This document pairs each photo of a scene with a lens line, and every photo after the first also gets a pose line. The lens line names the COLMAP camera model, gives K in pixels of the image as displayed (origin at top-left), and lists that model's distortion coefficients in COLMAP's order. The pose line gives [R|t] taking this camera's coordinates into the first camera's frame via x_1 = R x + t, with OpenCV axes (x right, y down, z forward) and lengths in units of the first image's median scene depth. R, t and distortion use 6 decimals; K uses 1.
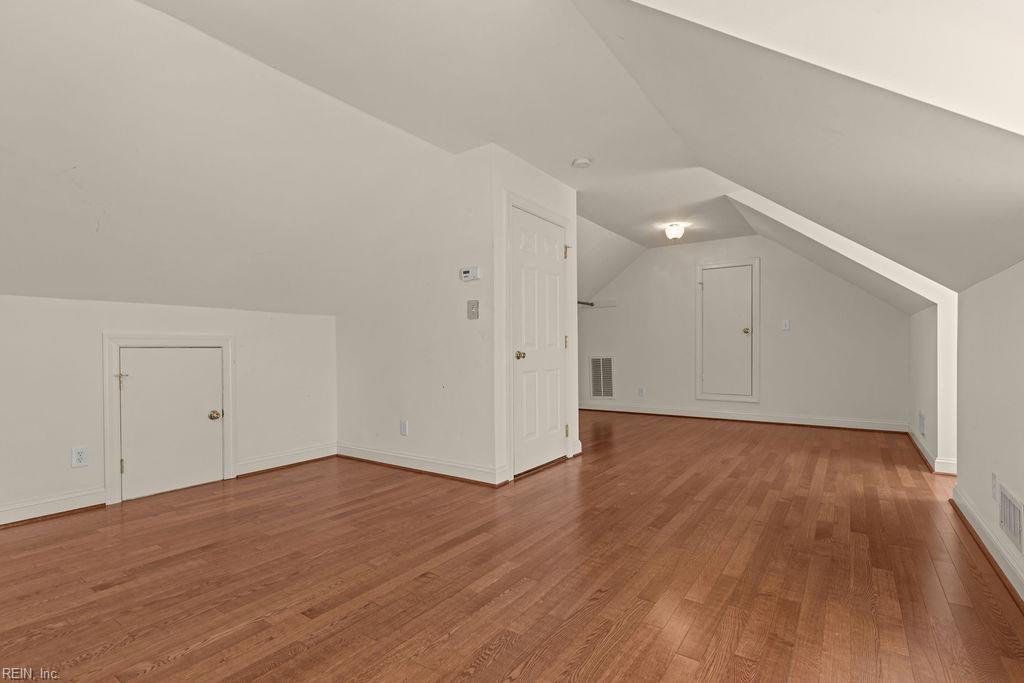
lens RADIAL K [[475.9, 0, 513.4], [0, 475.9, 346.3], [0, 0, 1]] dist [0.002631, -0.000135]
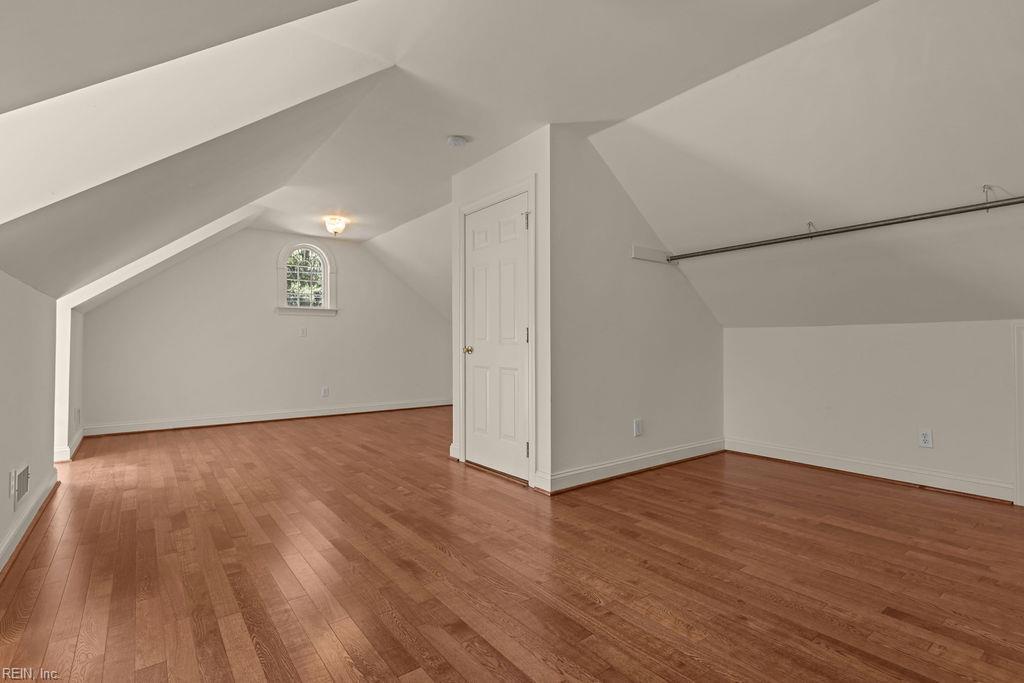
lens RADIAL K [[475.9, 0, 508.9], [0, 475.9, 340.8], [0, 0, 1]] dist [0.002631, -0.000135]
pose [[-0.290399, 0.000097, -0.956906, 1.014268], [0.007245, 0.999972, -0.002097, 0.000834], [0.956878, -0.007542, -0.290391, 1.404923]]
